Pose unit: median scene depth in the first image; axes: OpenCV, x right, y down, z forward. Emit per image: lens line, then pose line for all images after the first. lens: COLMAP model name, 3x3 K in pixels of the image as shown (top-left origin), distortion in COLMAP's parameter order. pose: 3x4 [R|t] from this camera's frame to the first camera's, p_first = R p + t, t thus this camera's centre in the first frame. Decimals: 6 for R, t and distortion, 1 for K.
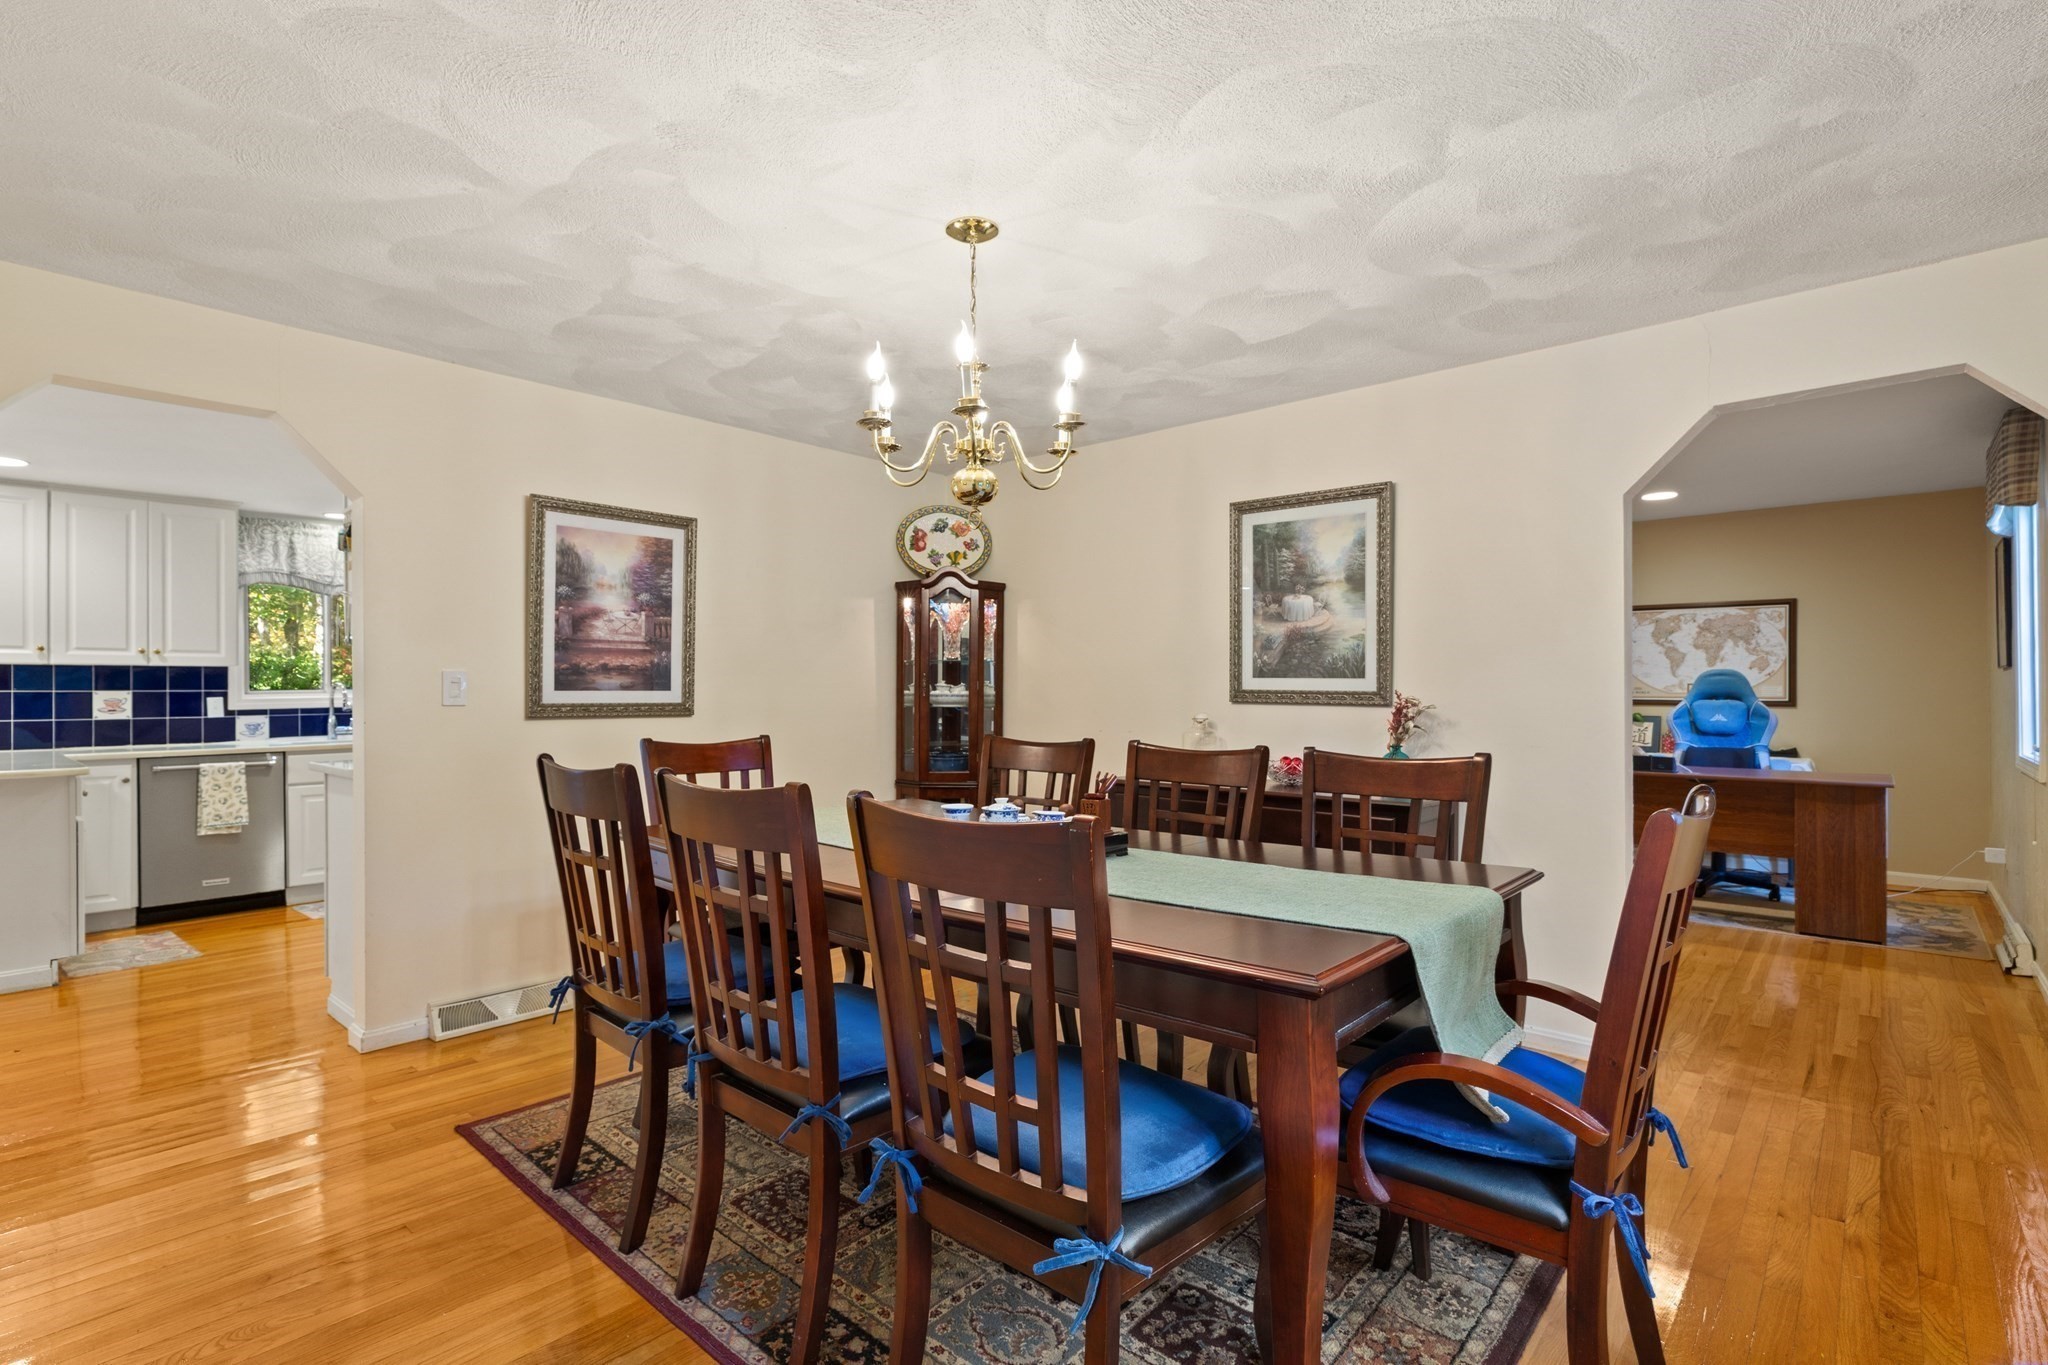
lens RADIAL K [[969.7, 0, 1017.4], [0, 969.7, 686.4], [0, 0, 1]] dist [-0.002947, 0.000096]
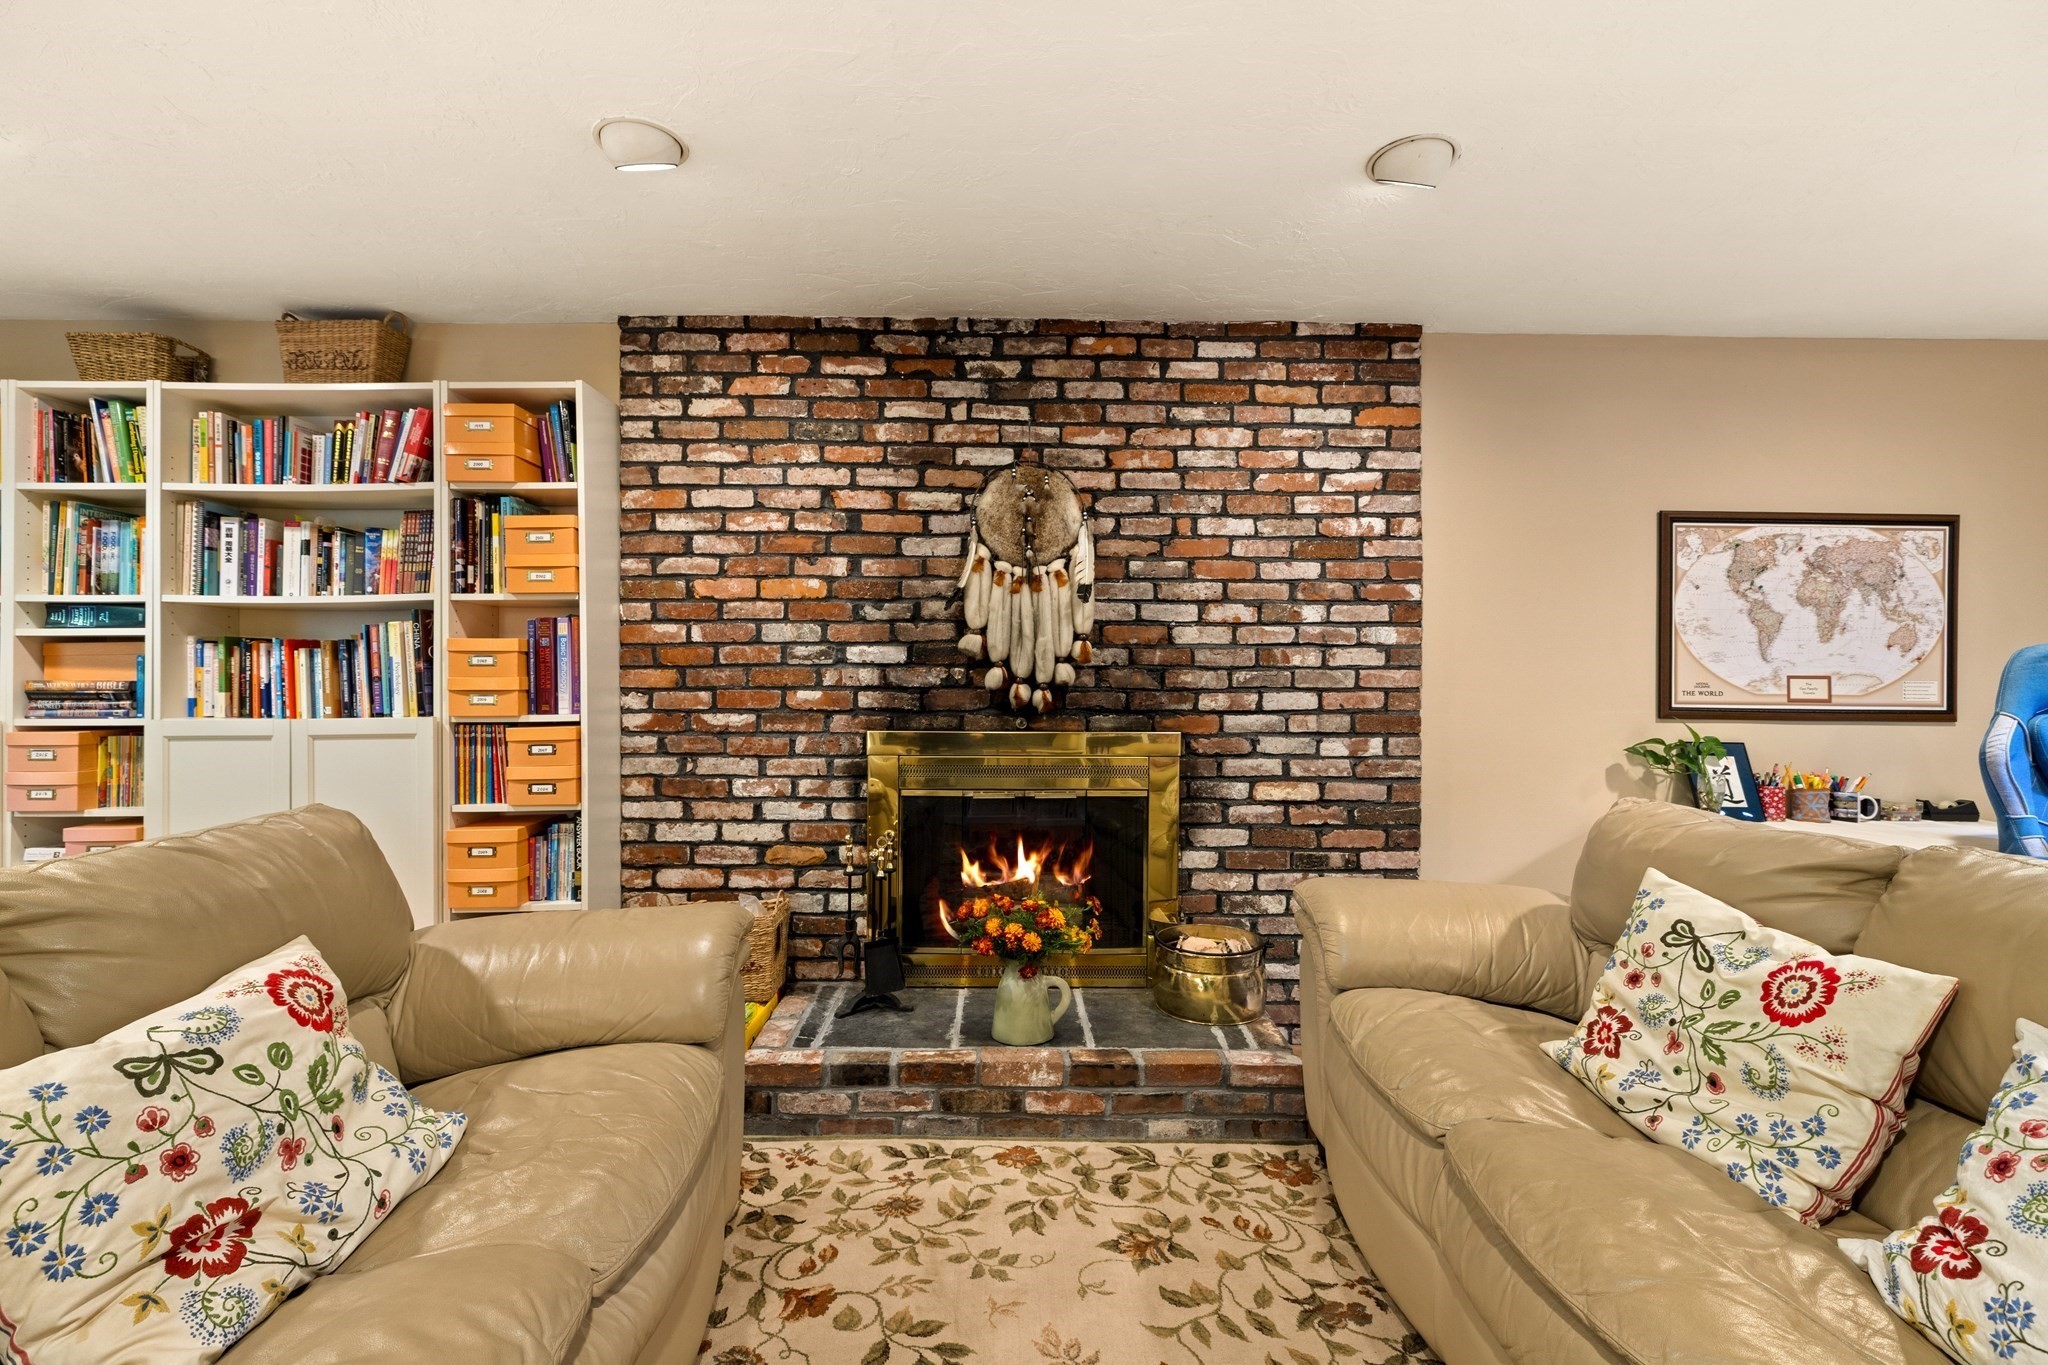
lens RADIAL K [[919.1, 0, 1021.1], [0, 919.1, 666.6], [0, 0, 1]] dist [0.004091, -0.000333]
pose [[0.734486, 0.014814, 0.678462, 0.125054], [-0.008791, 0.999886, -0.012315, 0.002186], [-0.678567, 0.003081, 0.734532, 1.286262]]
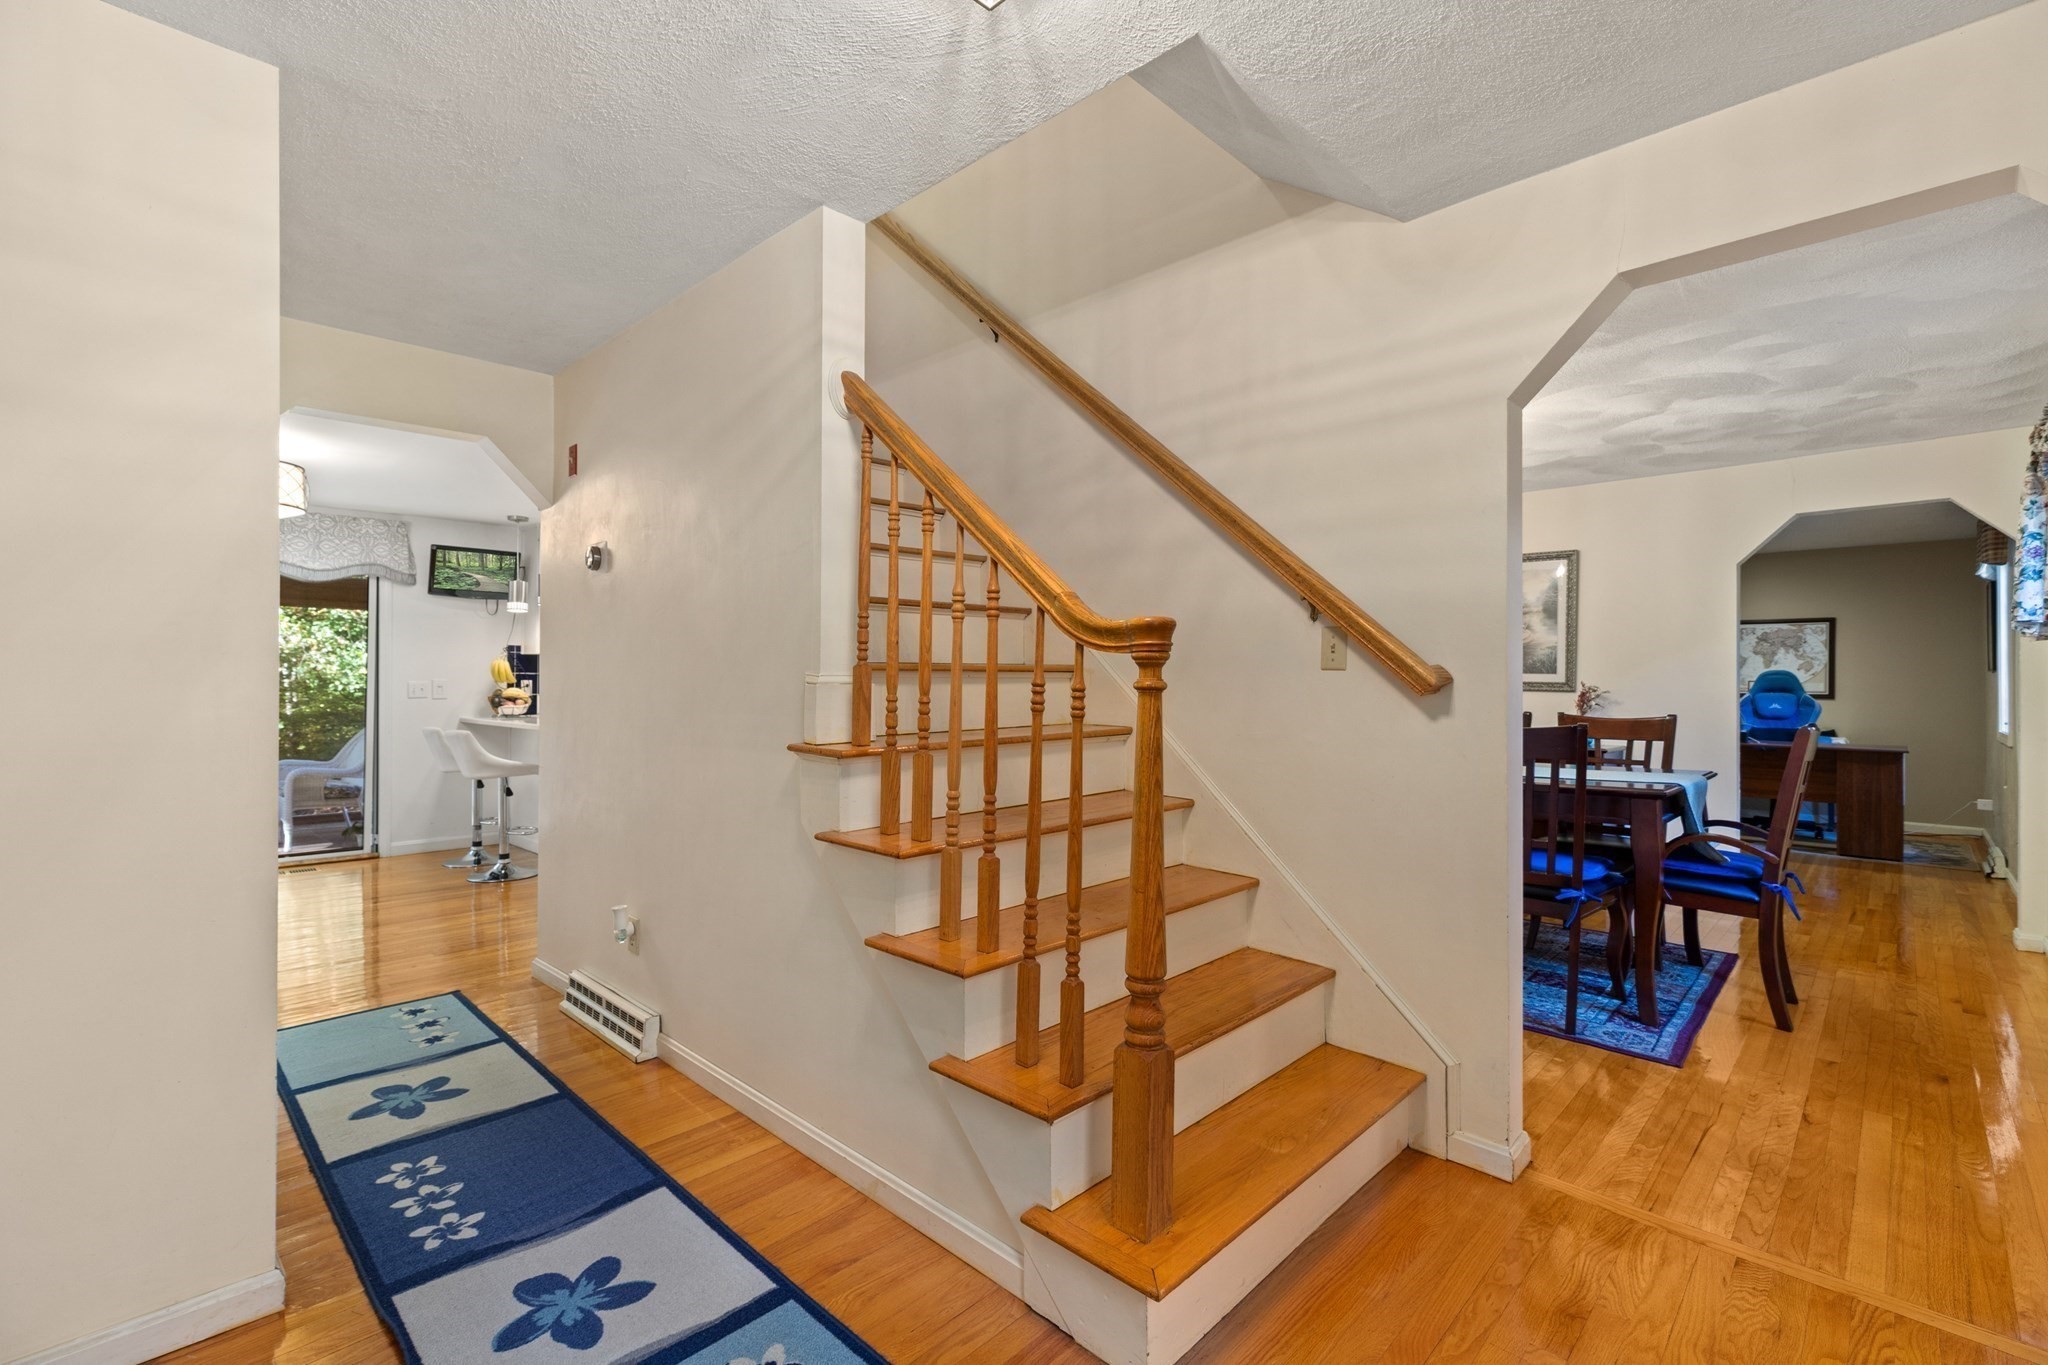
lens RADIAL K [[919.1, 0, 1018.7], [0, 919.1, 675.6], [0, 0, 1]] dist [0.004091, -0.000333]
pose [[0.999270, 0.010005, -0.036859, -0.354293], [-0.010173, 0.999939, -0.004368, 0.007523], [0.036813, 0.004740, 0.999311, -0.404396]]
